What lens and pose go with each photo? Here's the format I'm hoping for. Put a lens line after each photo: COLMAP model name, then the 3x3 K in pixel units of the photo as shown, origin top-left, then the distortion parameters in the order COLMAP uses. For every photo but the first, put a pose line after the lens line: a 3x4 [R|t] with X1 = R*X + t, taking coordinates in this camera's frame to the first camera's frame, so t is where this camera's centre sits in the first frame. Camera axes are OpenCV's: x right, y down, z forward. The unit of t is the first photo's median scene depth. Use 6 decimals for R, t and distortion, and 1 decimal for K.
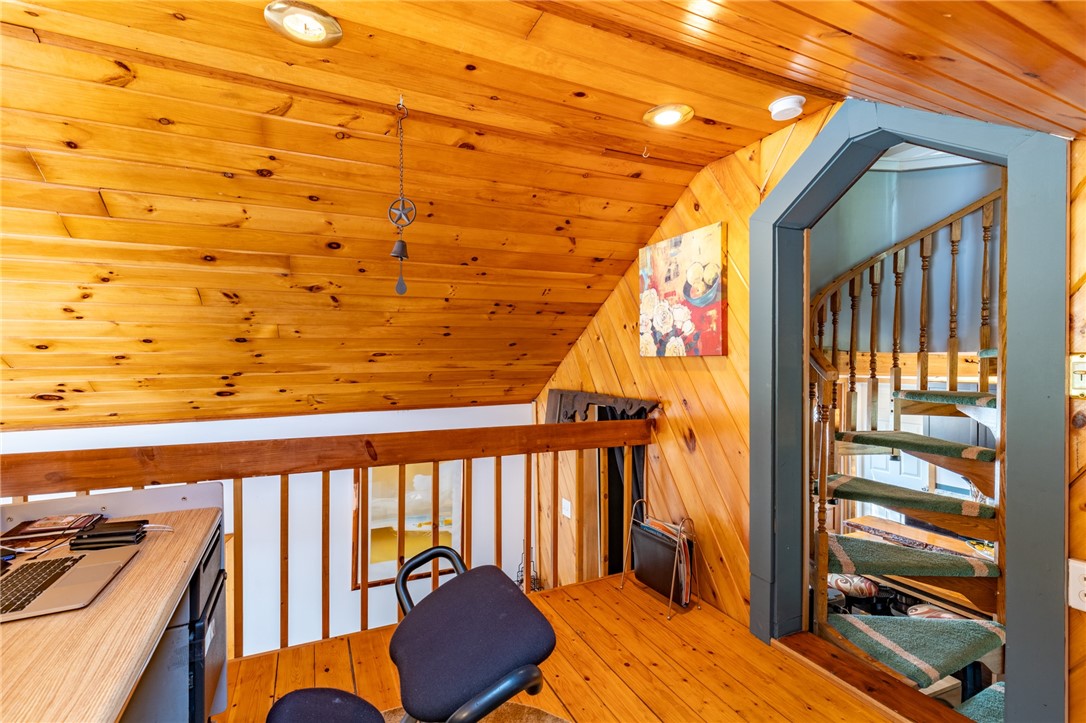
lens RADIAL K [[487.0, 0, 541.3], [0, 487.0, 361.8], [0, 0, 1]] dist [0.000752, 0.000044]
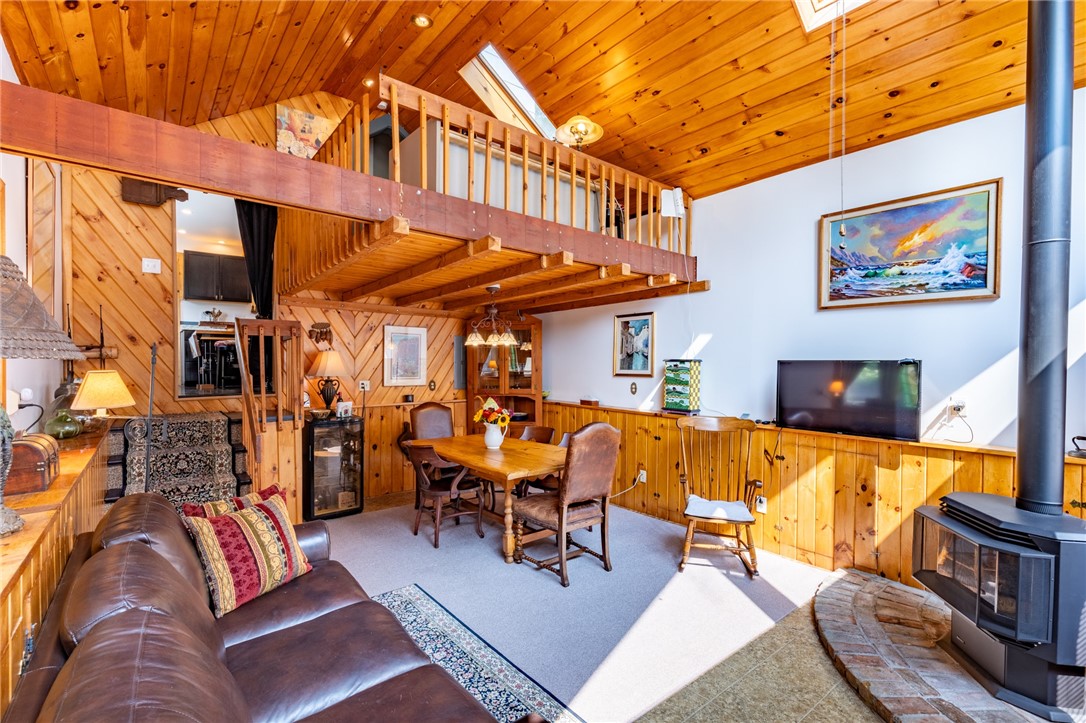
lens RADIAL K [[487.0, 0, 543.4], [0, 487.0, 366.3], [0, 0, 1]] dist [0.000752, 0.000044]
pose [[-0.244089, -0.008484, 0.969716, -1.922148], [0.003094, 0.999950, 0.009527, 0.775814], [-0.969748, 0.005326, -0.244050, 0.528196]]
